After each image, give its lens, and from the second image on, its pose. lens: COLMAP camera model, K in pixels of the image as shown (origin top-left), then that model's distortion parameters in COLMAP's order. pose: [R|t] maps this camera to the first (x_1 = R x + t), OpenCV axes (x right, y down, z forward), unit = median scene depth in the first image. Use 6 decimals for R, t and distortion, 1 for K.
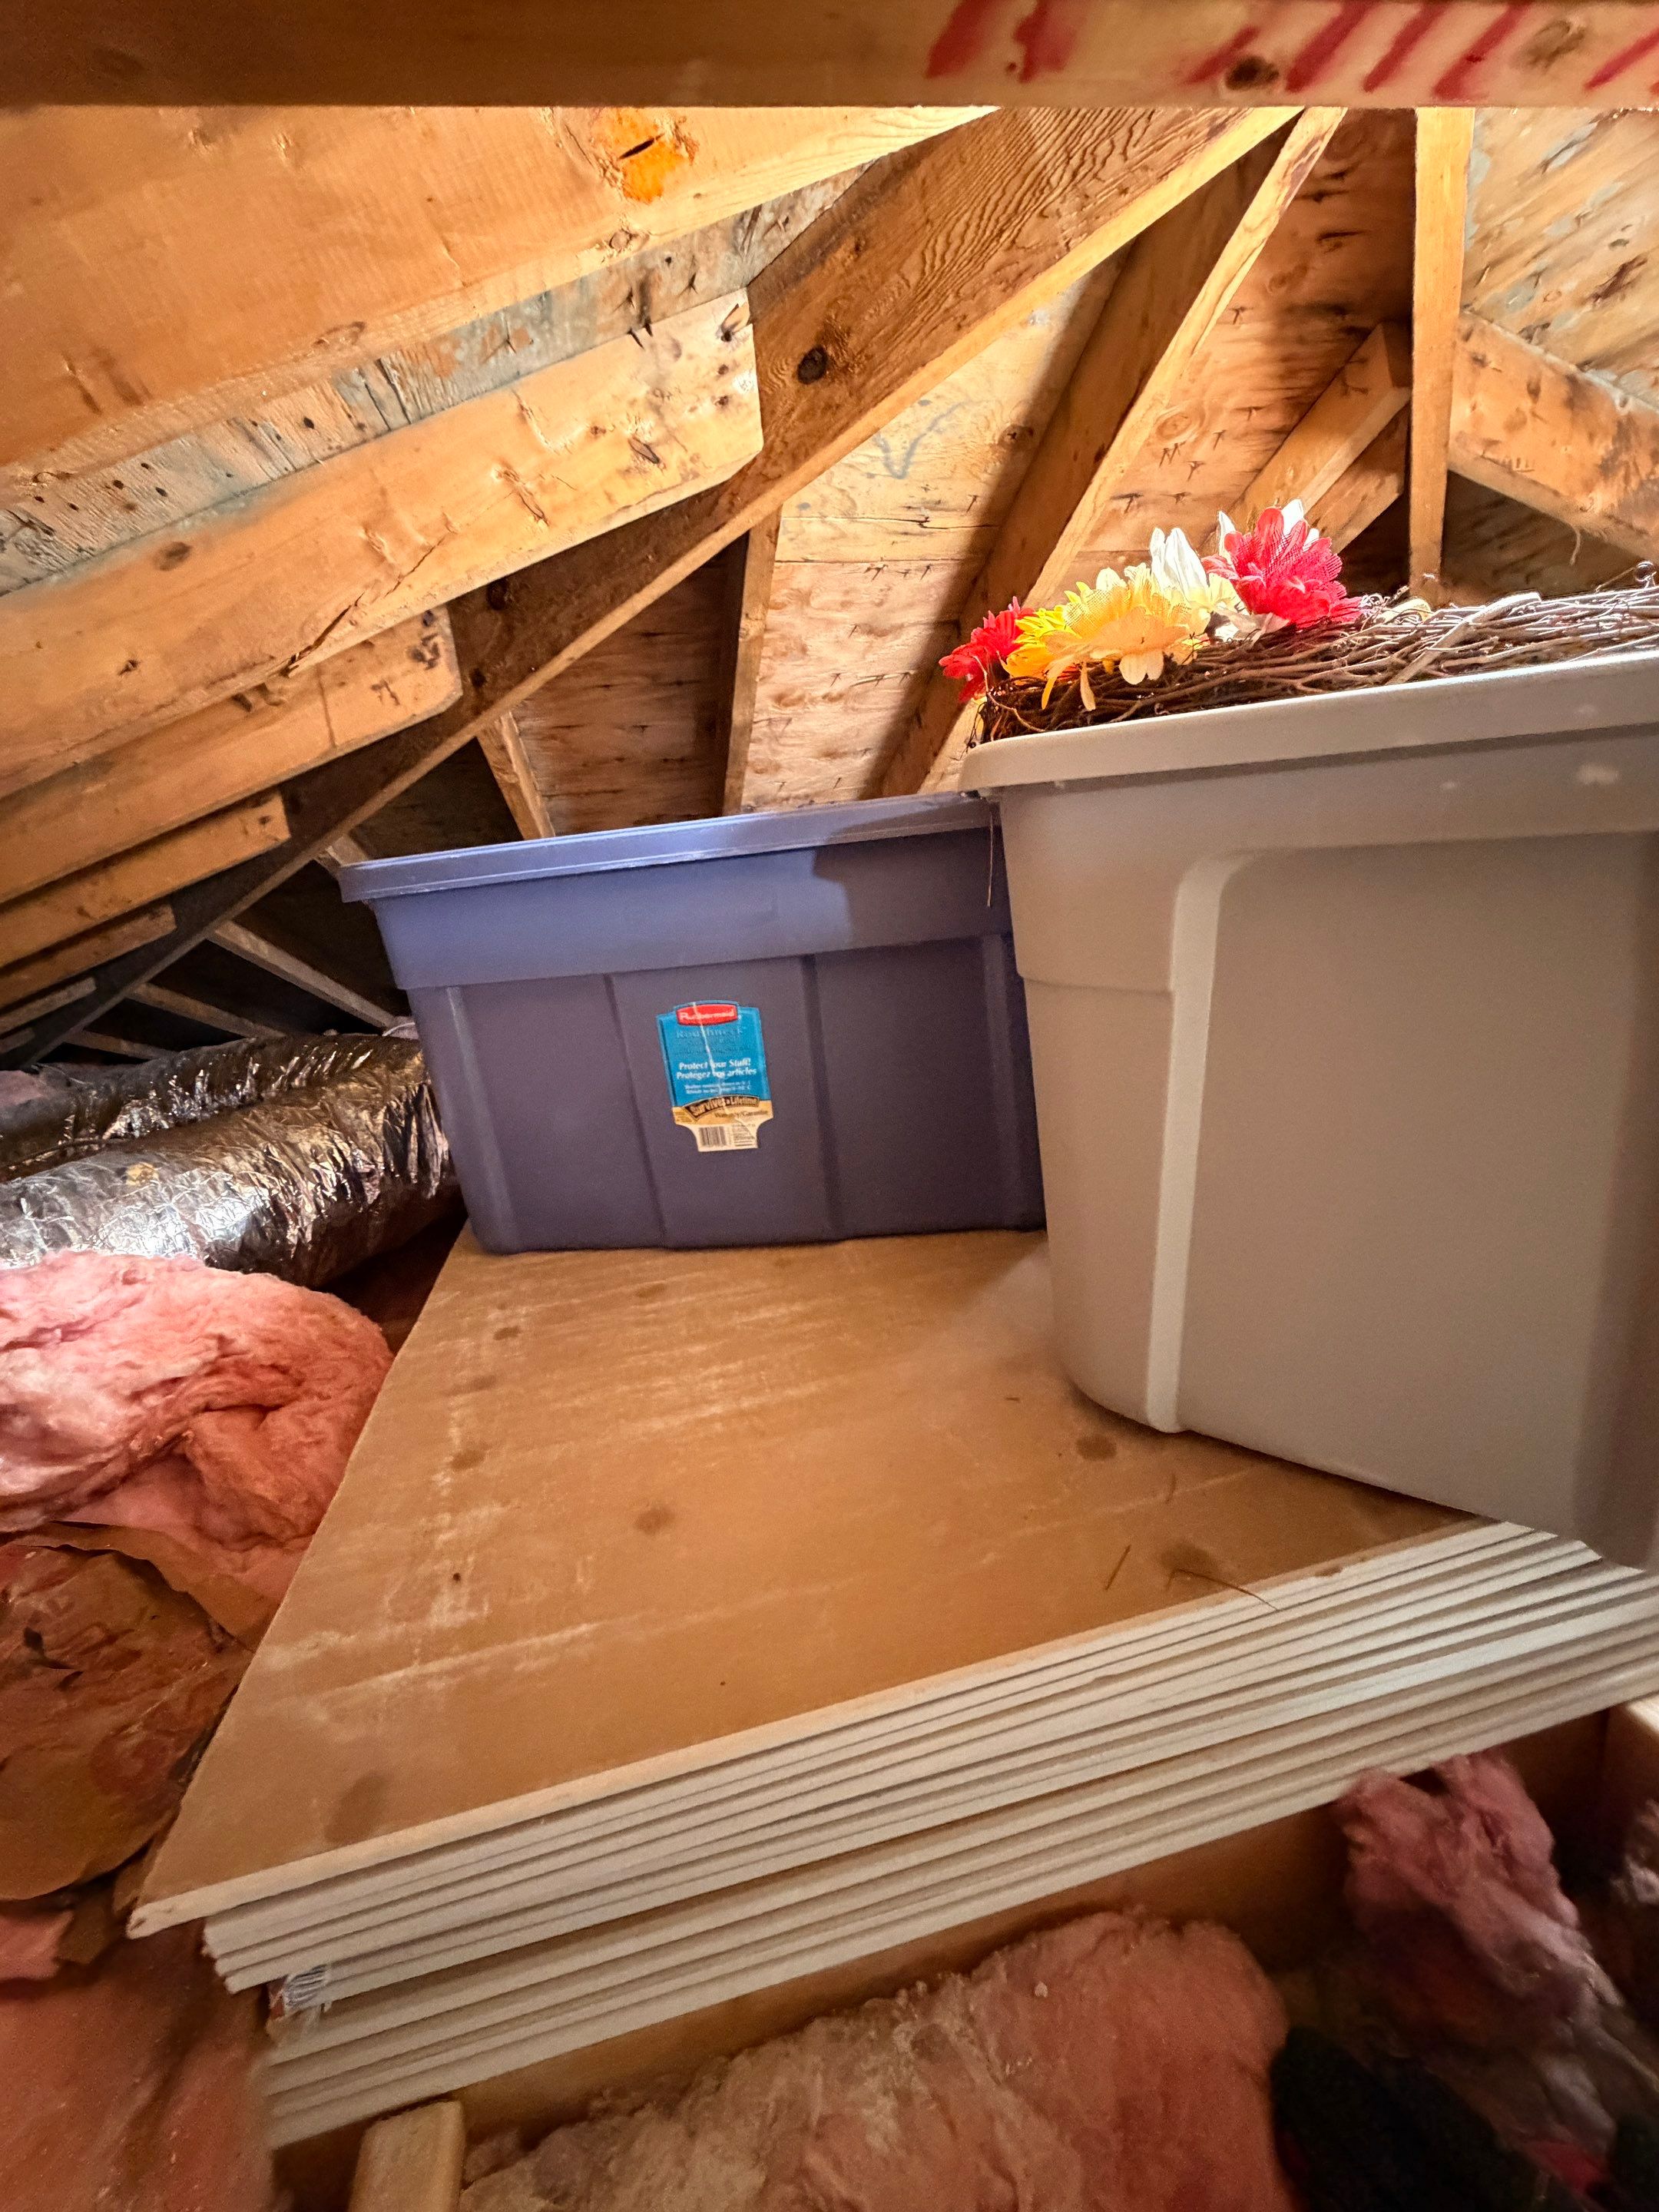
lens RADIAL K [[881.2, 0, 828.7], [0, 881.2, 1102.9], [0, 0, 1]] dist [0.000123, -0.000093]
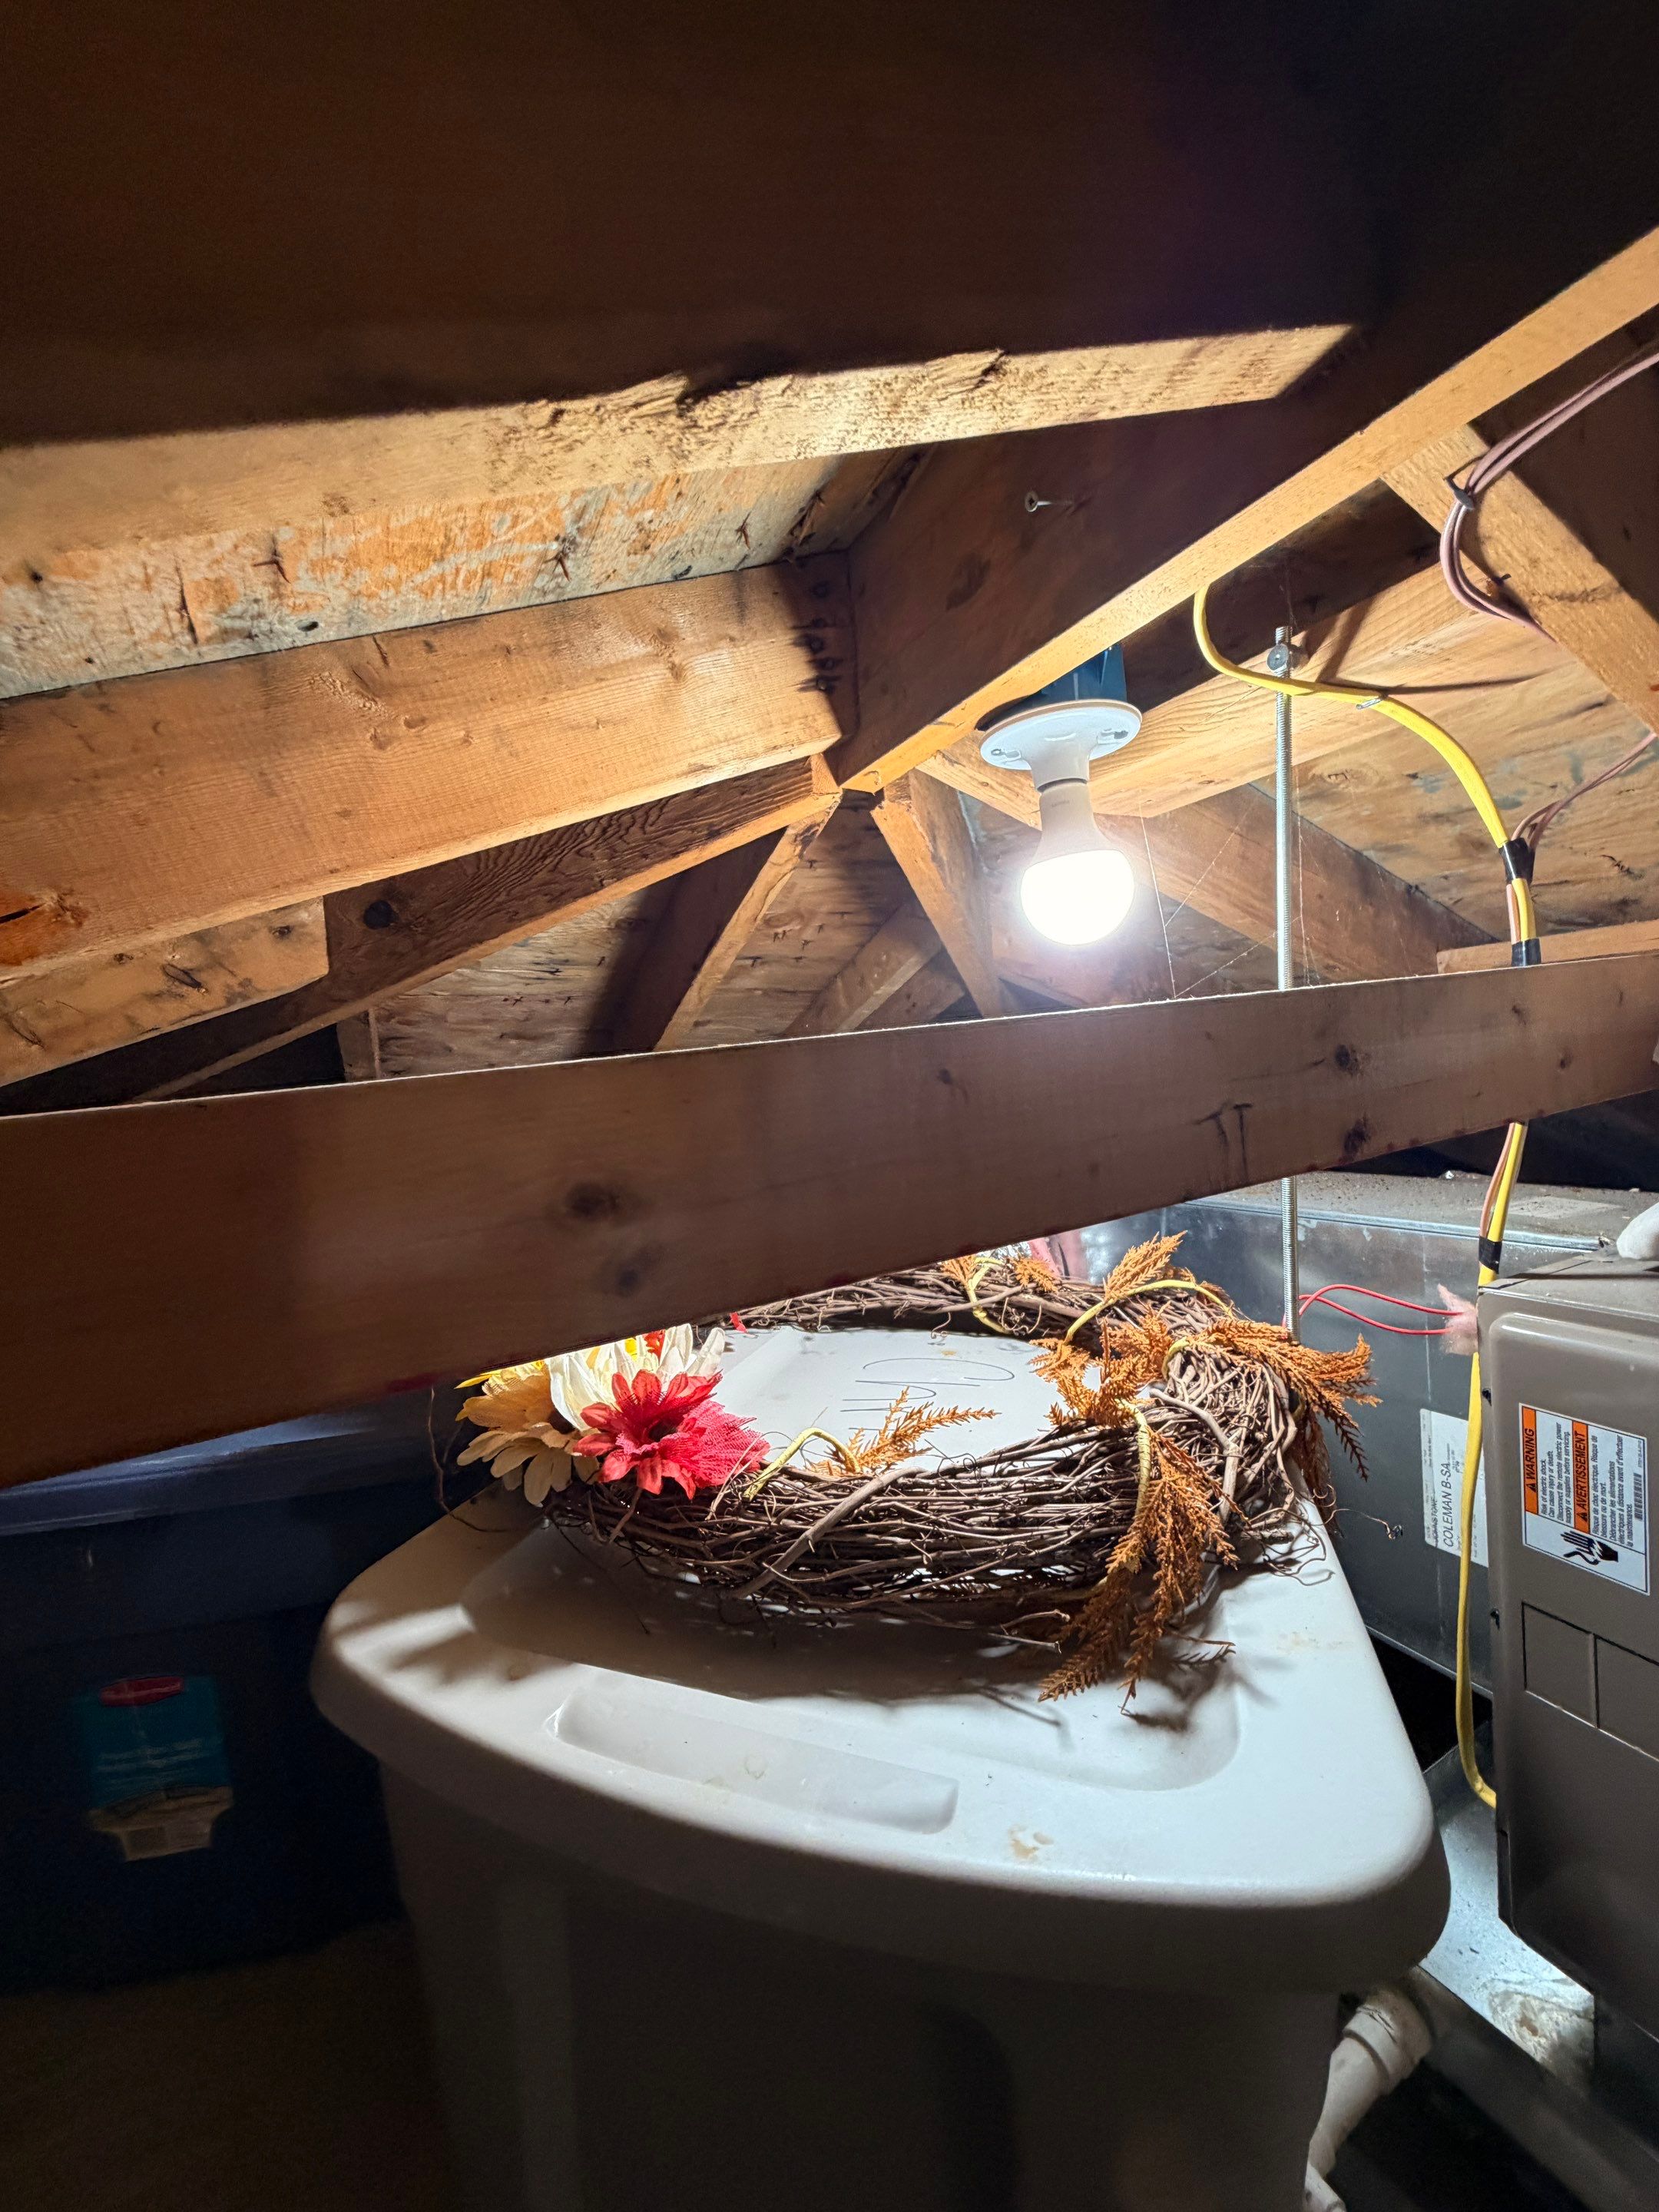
lens RADIAL K [[881.2, 0, 830.4], [0, 881.2, 1105.7], [0, 0, 1]] dist [0.000123, -0.000093]
pose [[0.965007, 0.019585, 0.261490, 0.223161], [0.042948, 0.971936, -0.231290, -0.368445], [-0.258682, 0.234427, 0.937085, -0.030464]]
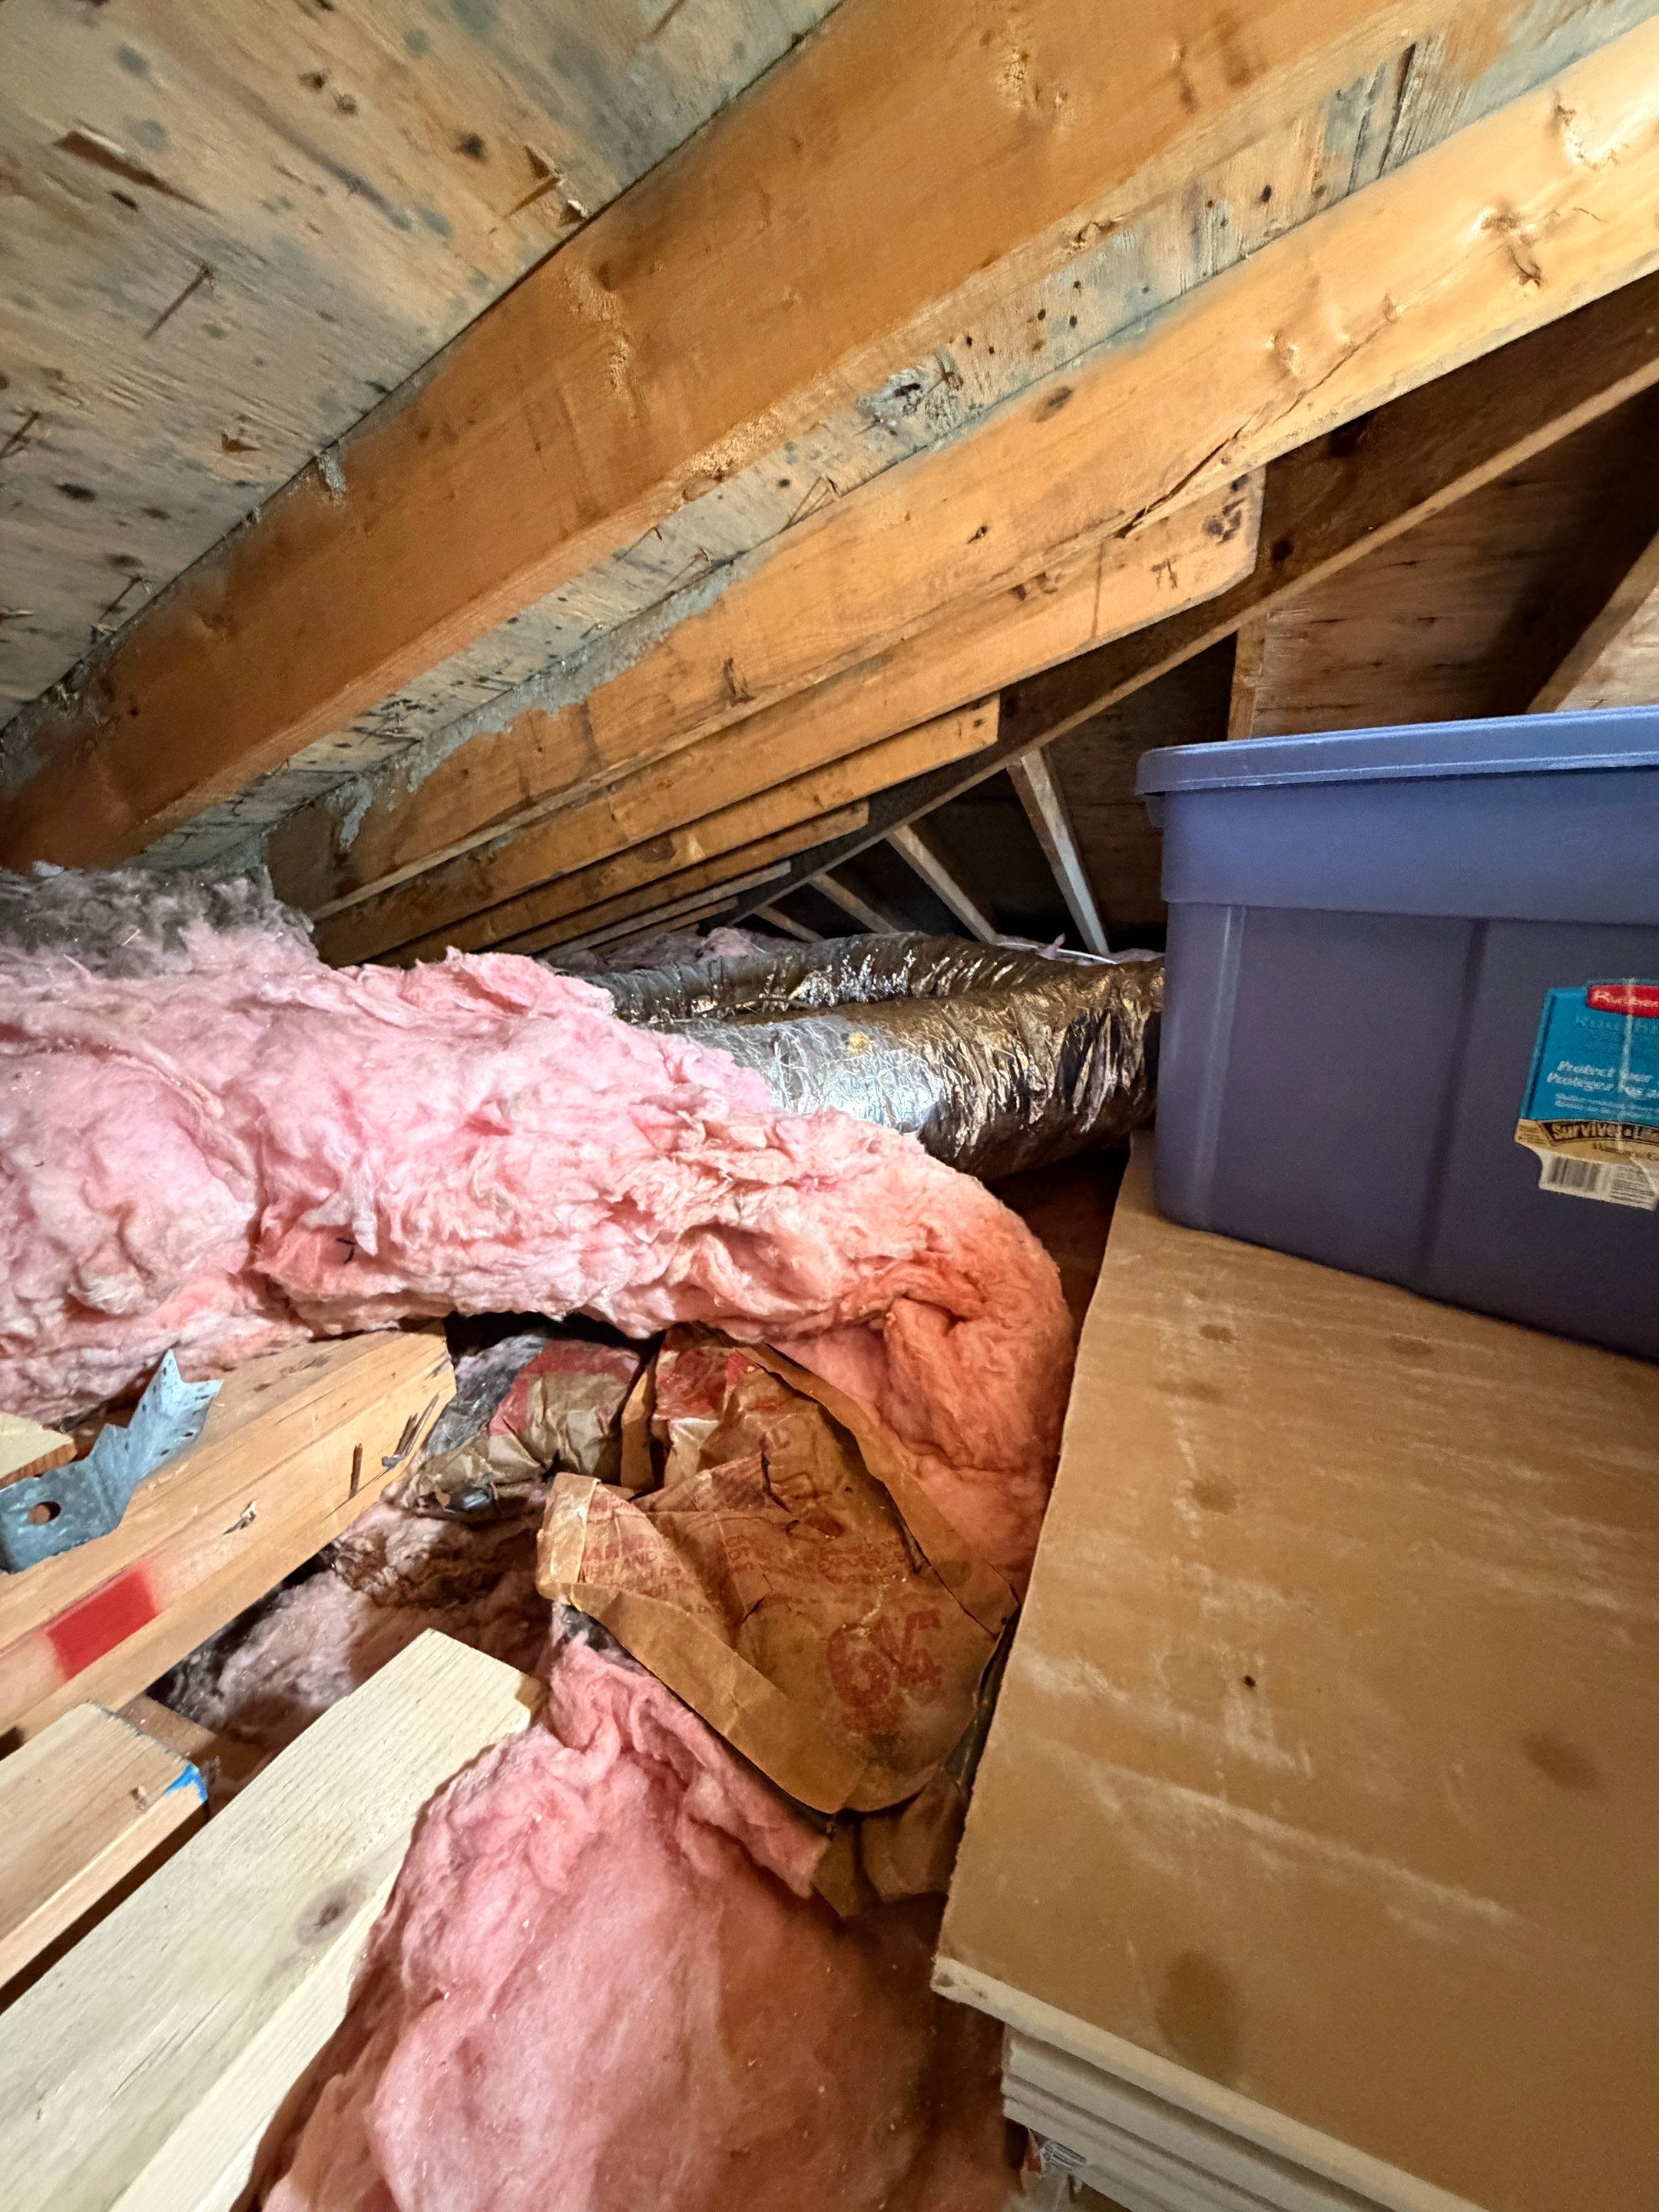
lens RADIAL K [[881.2, 0, 827.8], [0, 881.2, 1103.8], [0, 0, 1]] dist [0.000123, -0.000093]
pose [[0.812861, 0.256365, -0.523006, -0.250028], [-0.222816, 0.966494, 0.127449, 0.026180], [0.538155, 0.012936, 0.842747, 0.094095]]
